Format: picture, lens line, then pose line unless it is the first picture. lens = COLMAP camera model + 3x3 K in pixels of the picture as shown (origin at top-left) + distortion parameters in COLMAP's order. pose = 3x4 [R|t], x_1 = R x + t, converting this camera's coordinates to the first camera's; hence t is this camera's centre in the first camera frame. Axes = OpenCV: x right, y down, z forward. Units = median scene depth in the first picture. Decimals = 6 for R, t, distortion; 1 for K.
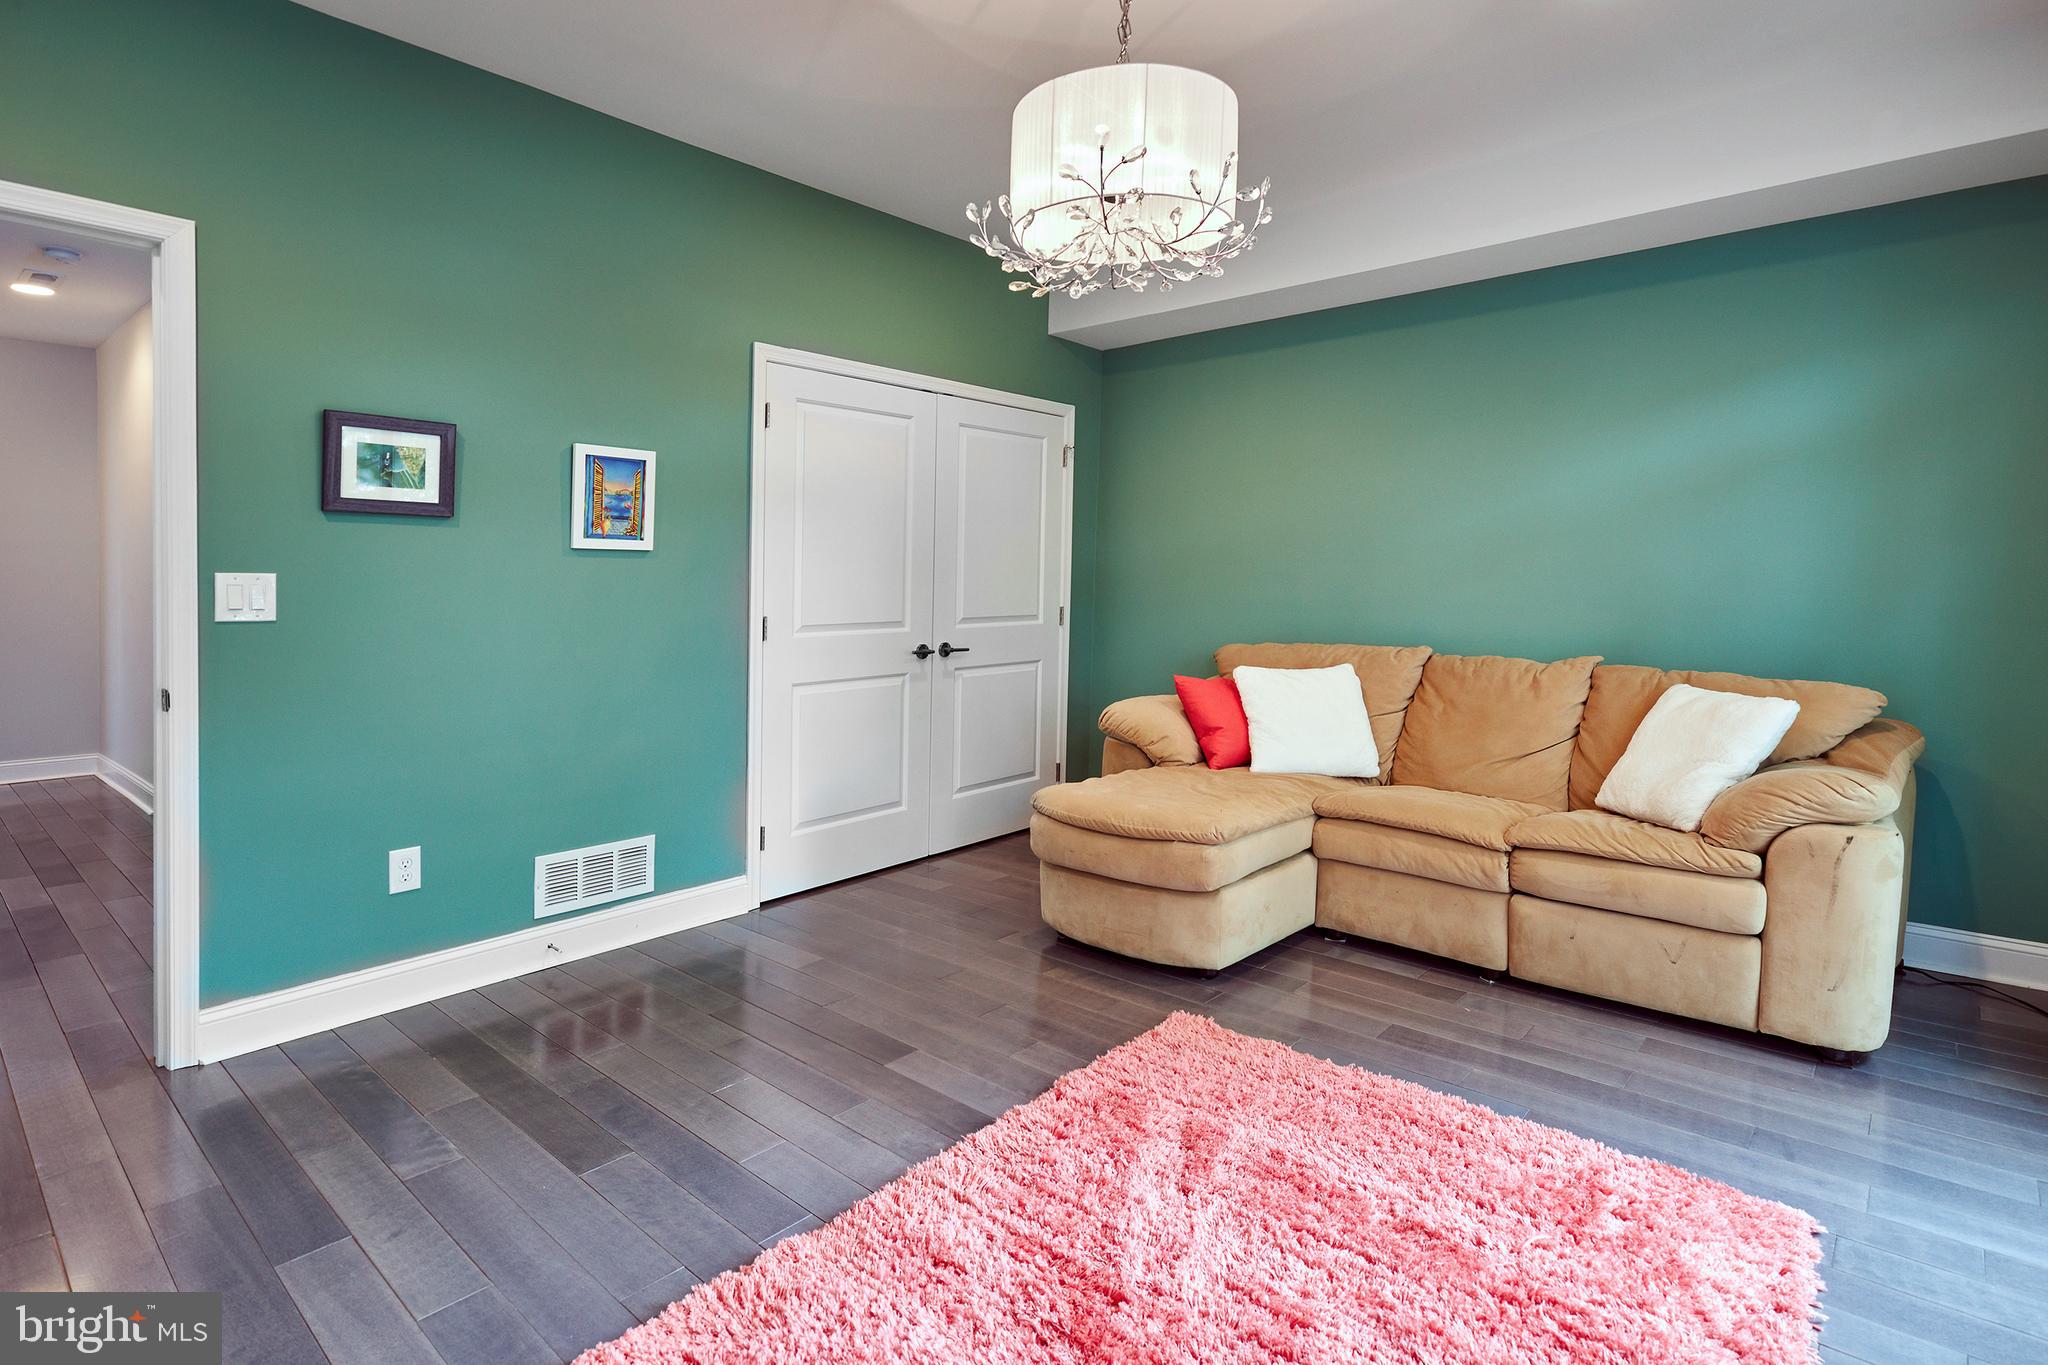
lens RADIAL K [[1043.3, 0, 1016.7], [0, 1043.3, 677.5], [0, 0, 1]] dist [-0.006246, -0.000890]
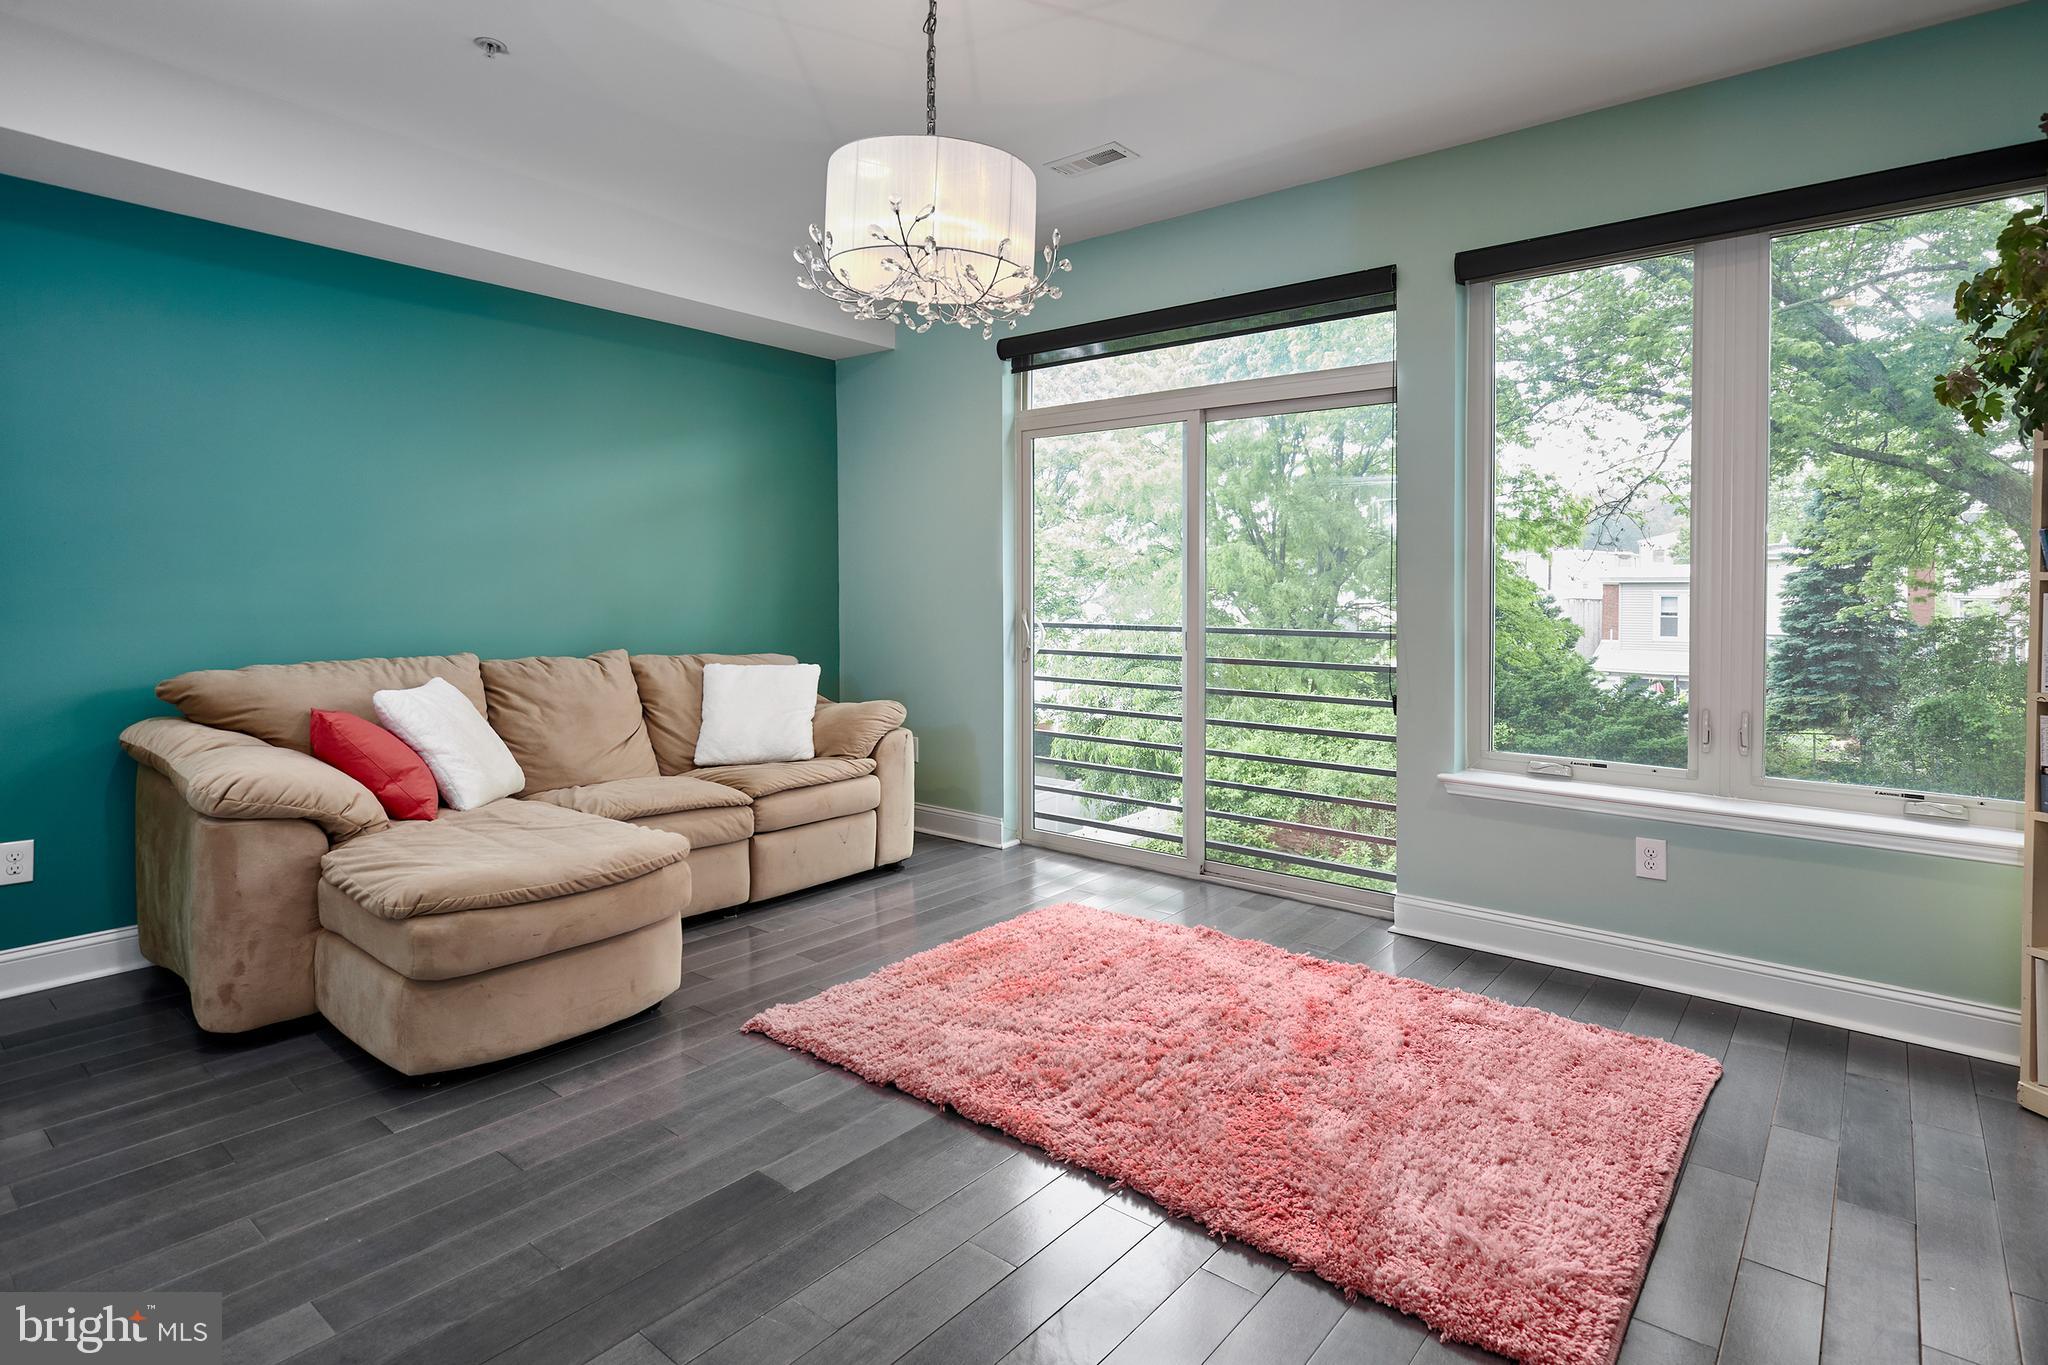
lens RADIAL K [[1043.3, 0, 1019.8], [0, 1043.3, 686.5], [0, 0, 1]] dist [-0.006246, -0.000890]
pose [[-0.048469, -0.084560, 0.995239, -0.782179], [0.090754, 0.991916, 0.088698, -0.053220], [-0.994693, 0.094621, -0.040403, 0.730715]]
